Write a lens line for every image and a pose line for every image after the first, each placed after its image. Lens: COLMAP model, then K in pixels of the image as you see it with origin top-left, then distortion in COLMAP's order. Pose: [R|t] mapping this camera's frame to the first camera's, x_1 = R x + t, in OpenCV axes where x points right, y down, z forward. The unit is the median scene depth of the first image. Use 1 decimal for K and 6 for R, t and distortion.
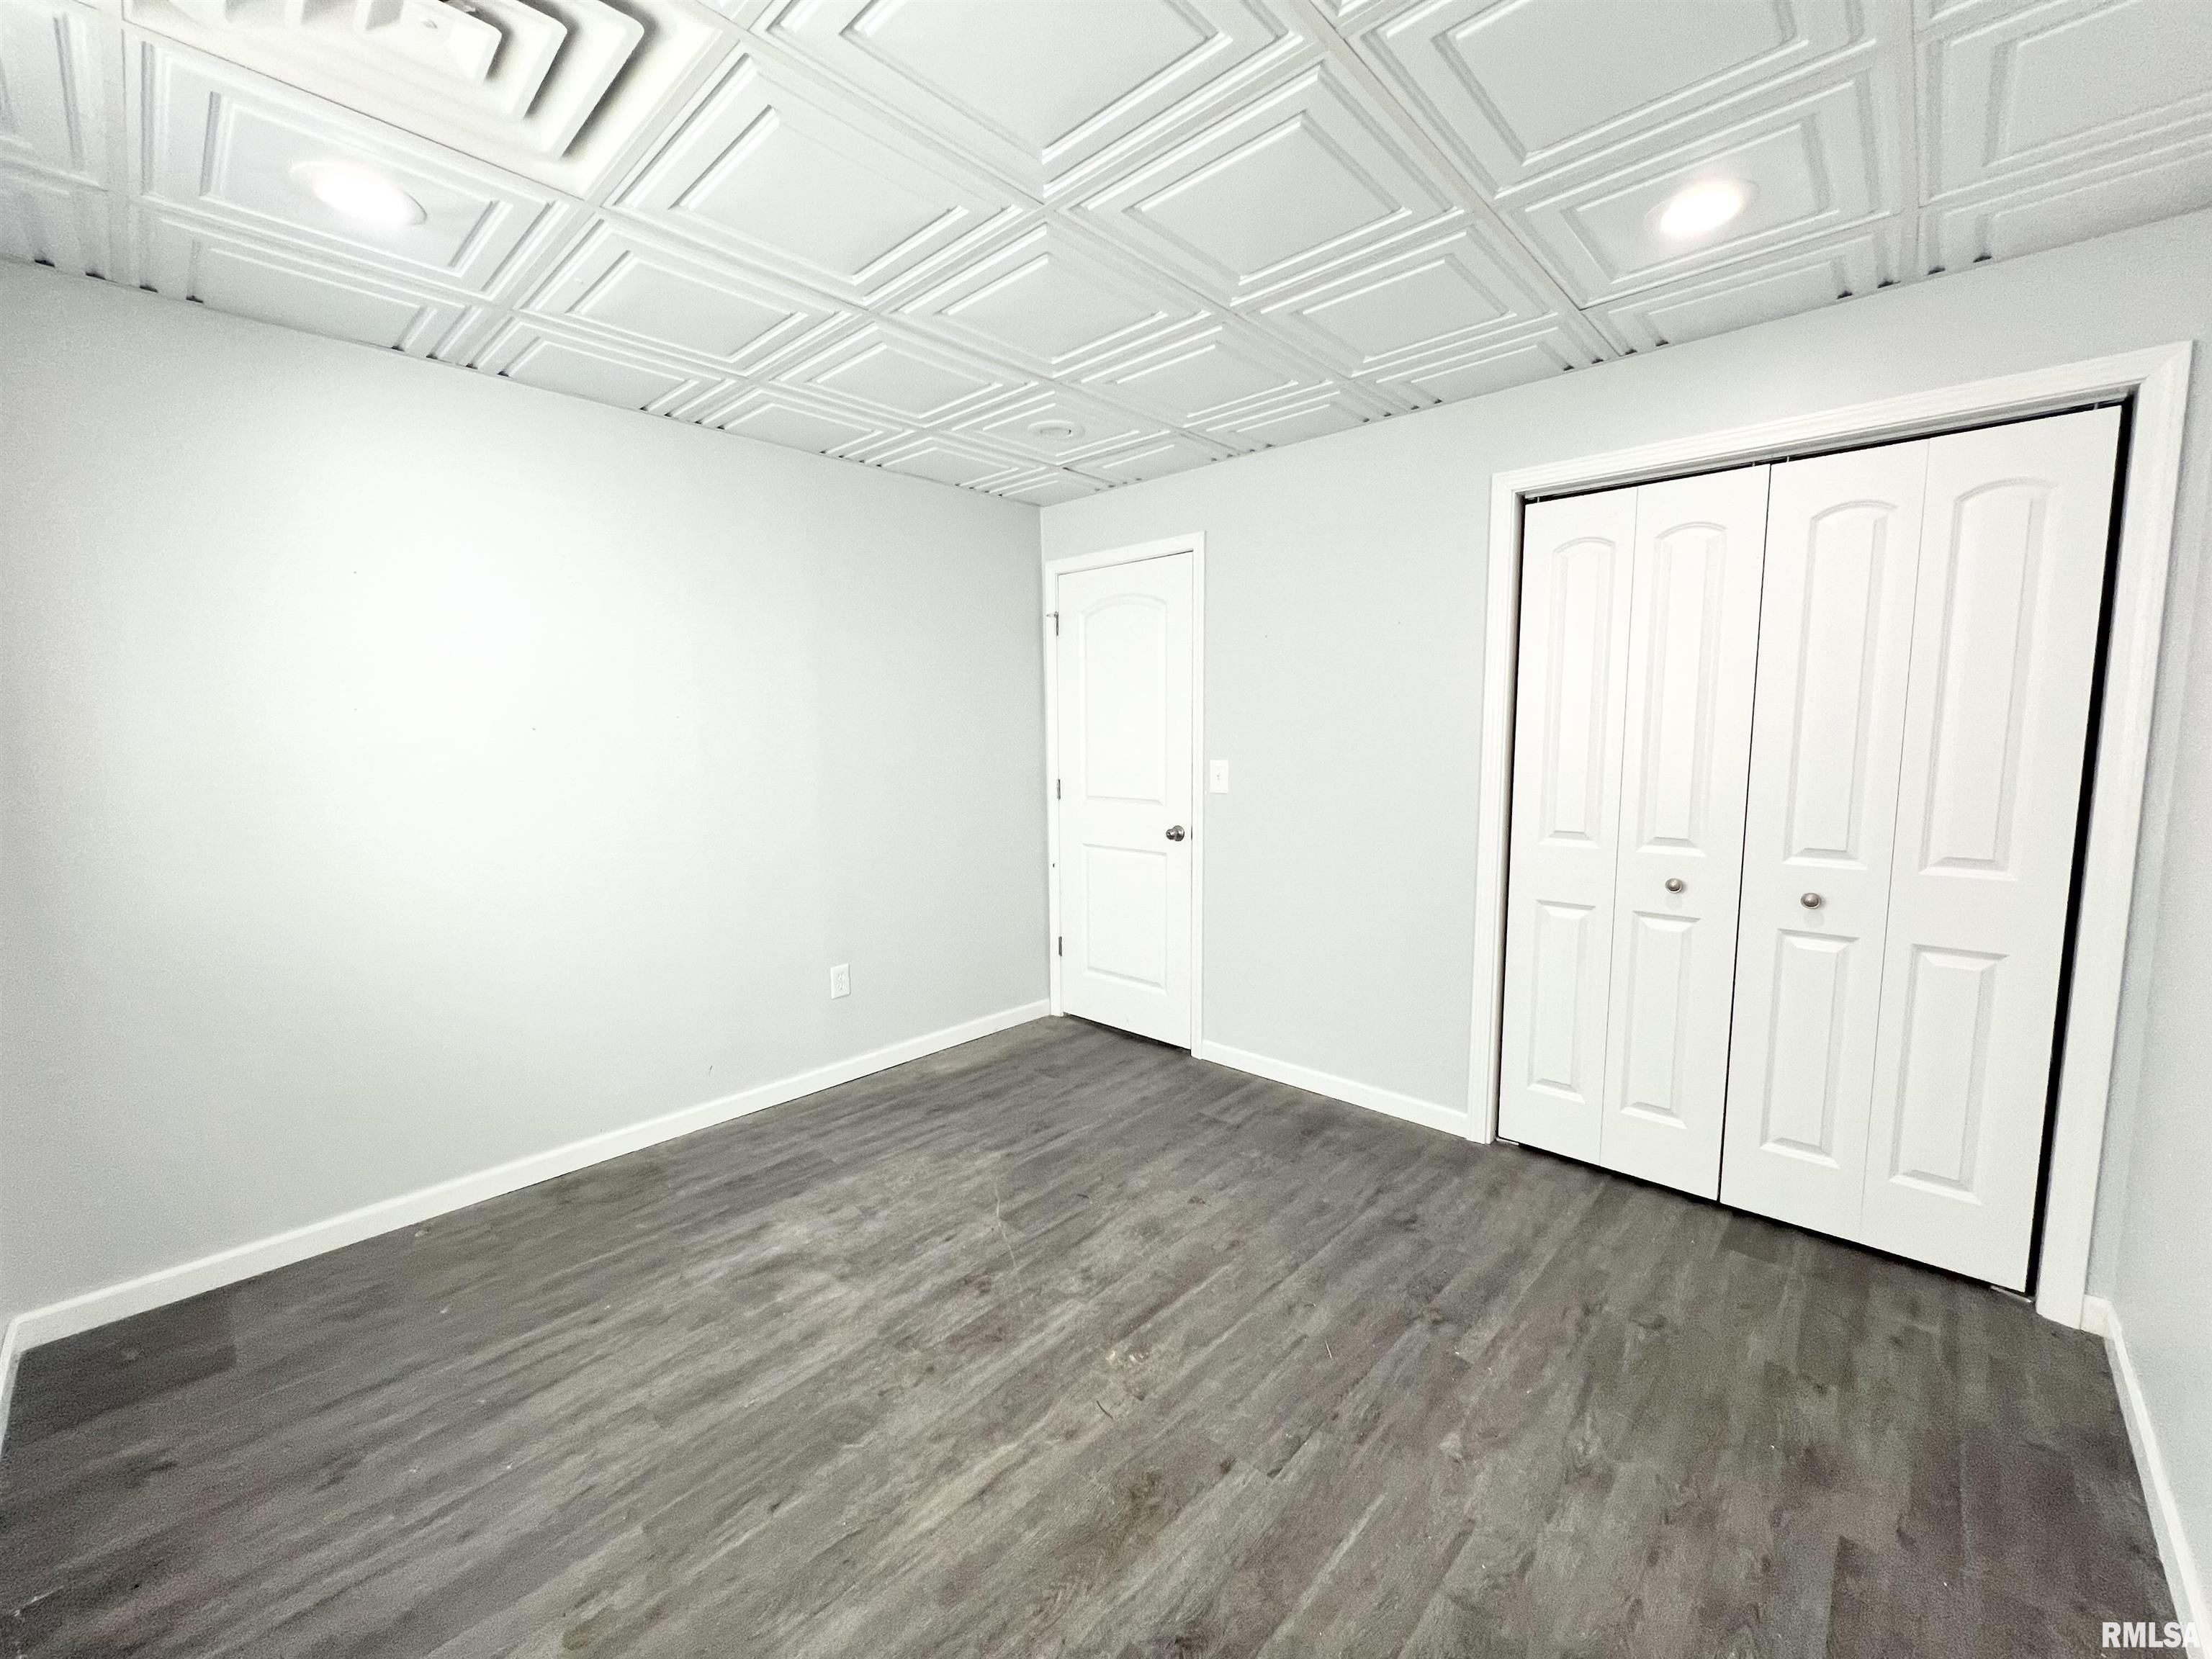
lens RADIAL K [[883.5, 0, 1100.1], [0, 883.5, 827.2], [0, 0, 1]] dist [-0.000525, 0.000029]
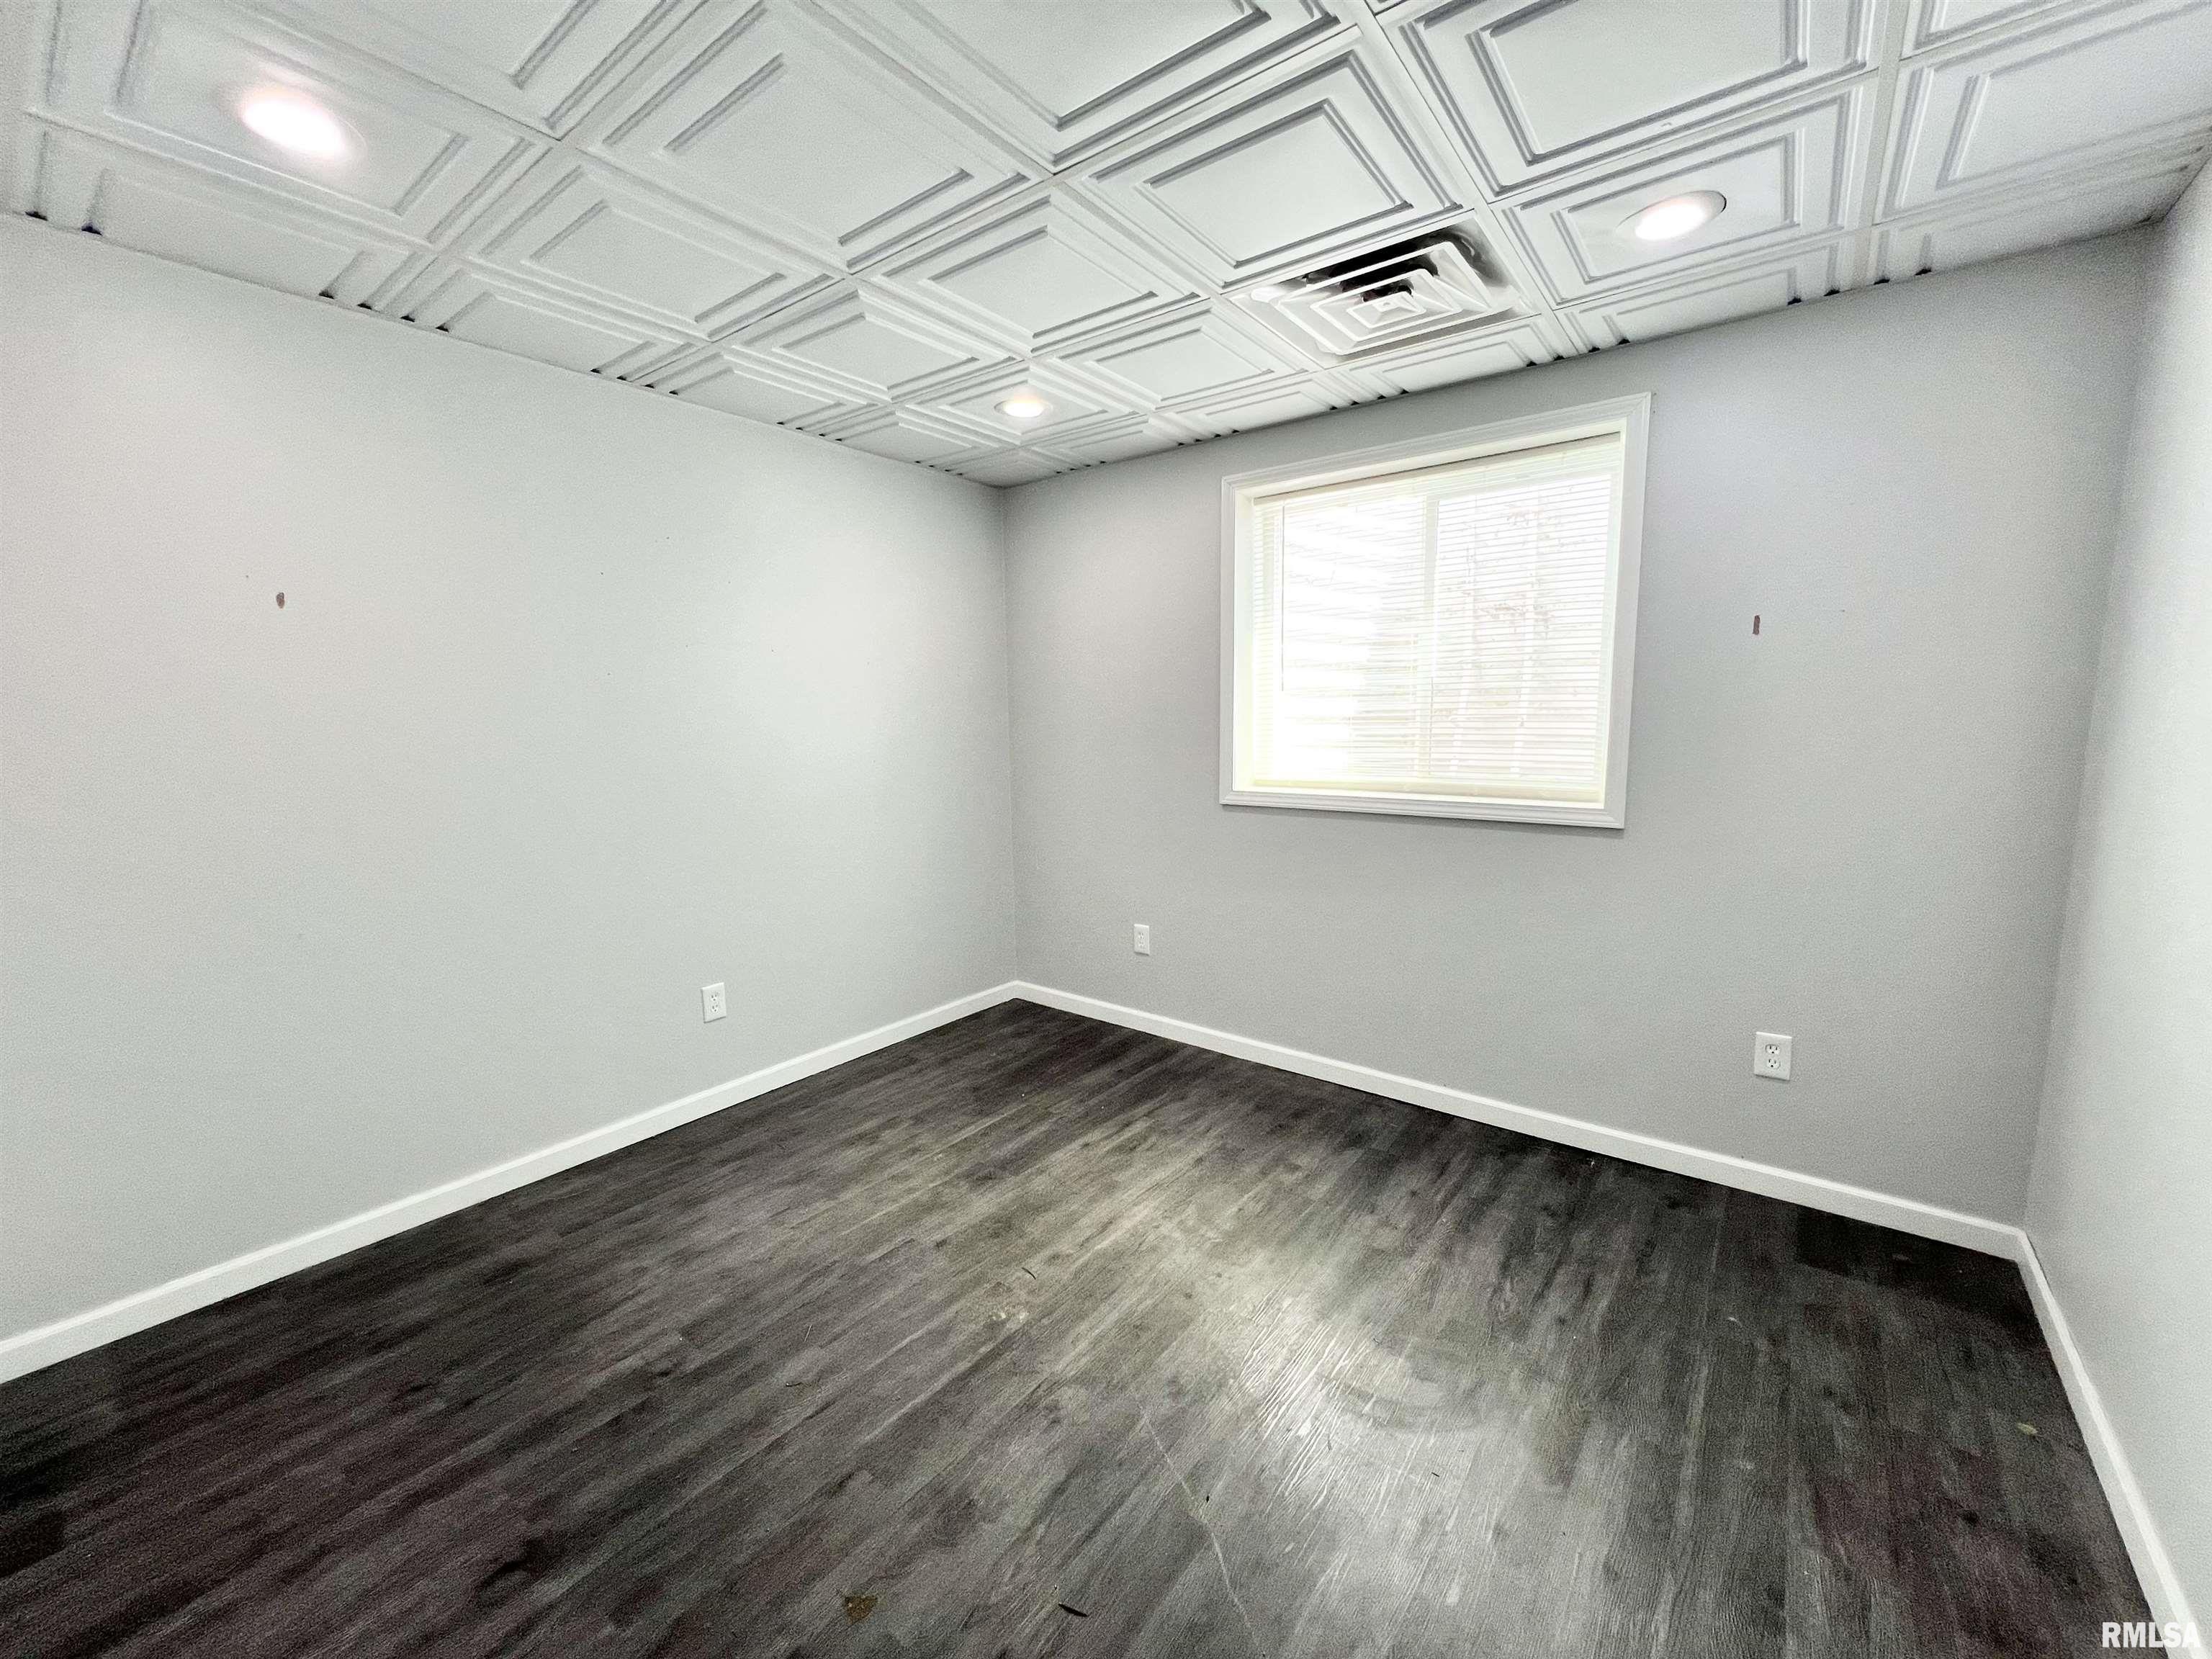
lens RADIAL K [[883.5, 0, 1100.1], [0, 883.5, 827.2], [0, 0, 1]] dist [-0.000525, 0.000029]
pose [[-0.995771, 0.032134, -0.086068, -0.006144], [0.011263, 0.972468, 0.232765, -0.201705], [0.091178, 0.230811, -0.968717, 1.839858]]
